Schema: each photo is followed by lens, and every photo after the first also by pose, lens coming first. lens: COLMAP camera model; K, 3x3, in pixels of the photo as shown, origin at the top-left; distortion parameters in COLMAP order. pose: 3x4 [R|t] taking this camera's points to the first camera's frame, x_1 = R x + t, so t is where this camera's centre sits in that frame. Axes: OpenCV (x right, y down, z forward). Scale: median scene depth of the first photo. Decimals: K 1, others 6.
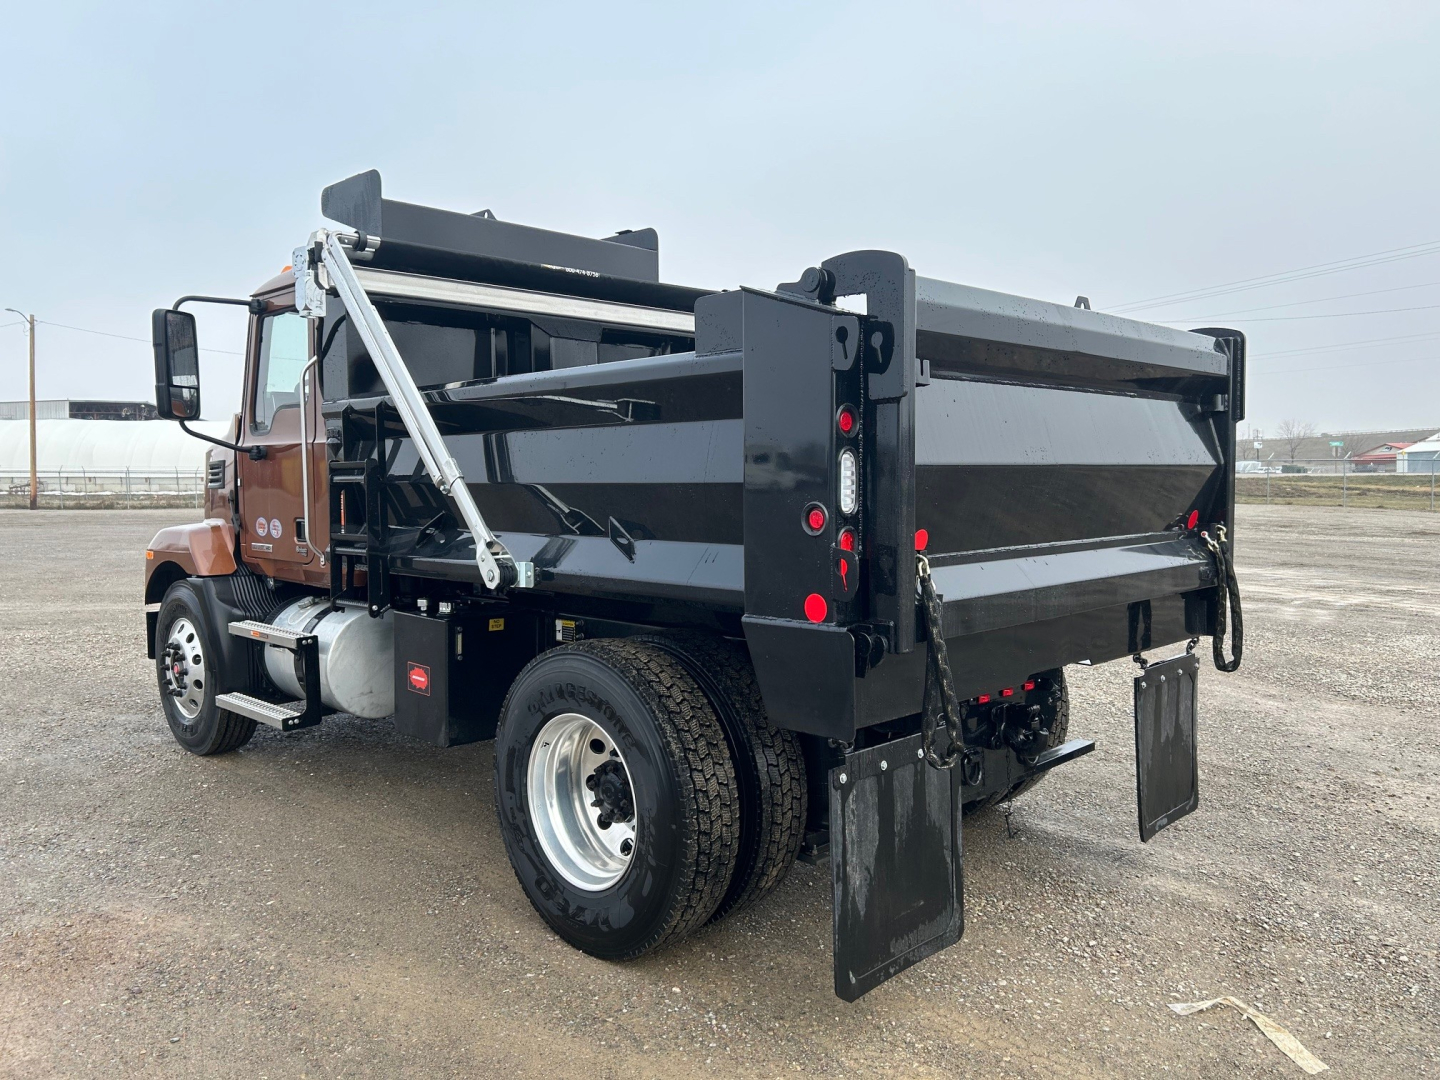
lens RADIAL K [[1033.7, 0, 721.3], [0, 1033.7, 545.3], [0, 0, 1]] dist [-0.022585, 0.036557]
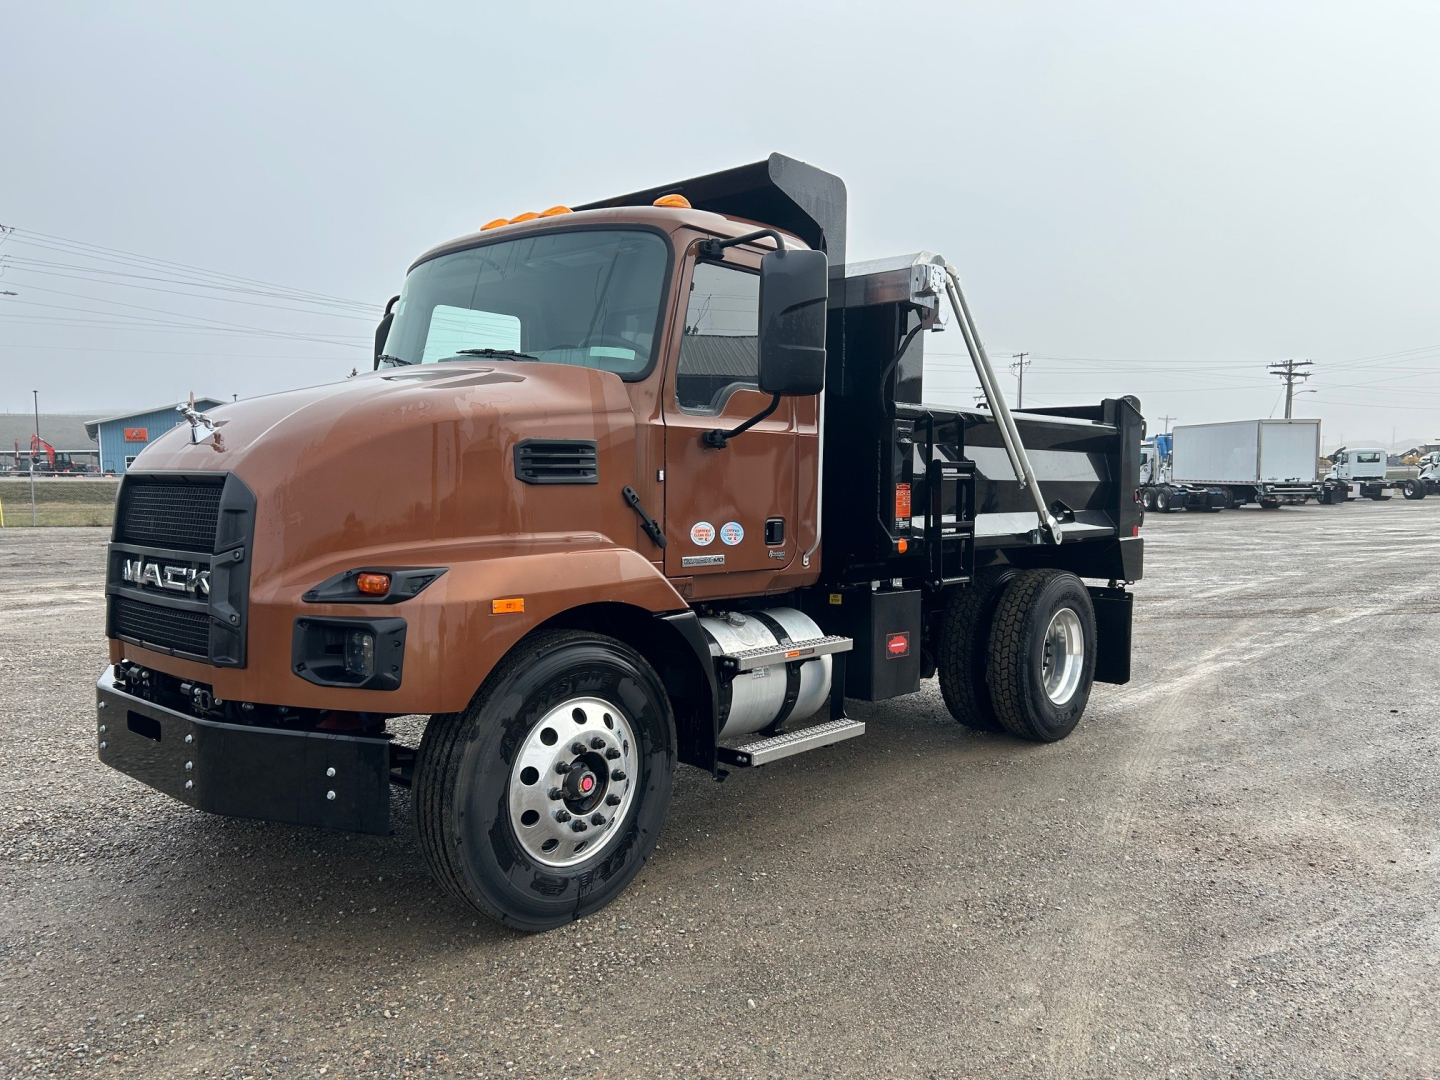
lens RADIAL K [[1061.7, 0, 629.6], [0, 1061.7, 541.5], [0, 0, 1]] dist [0.007608, 0.005542]
pose [[0.051982, -0.056277, 0.997061, -1.912155], [0.053520, 0.997133, 0.053491, -0.088898], [-0.997213, 0.050582, 0.054845, 1.559068]]
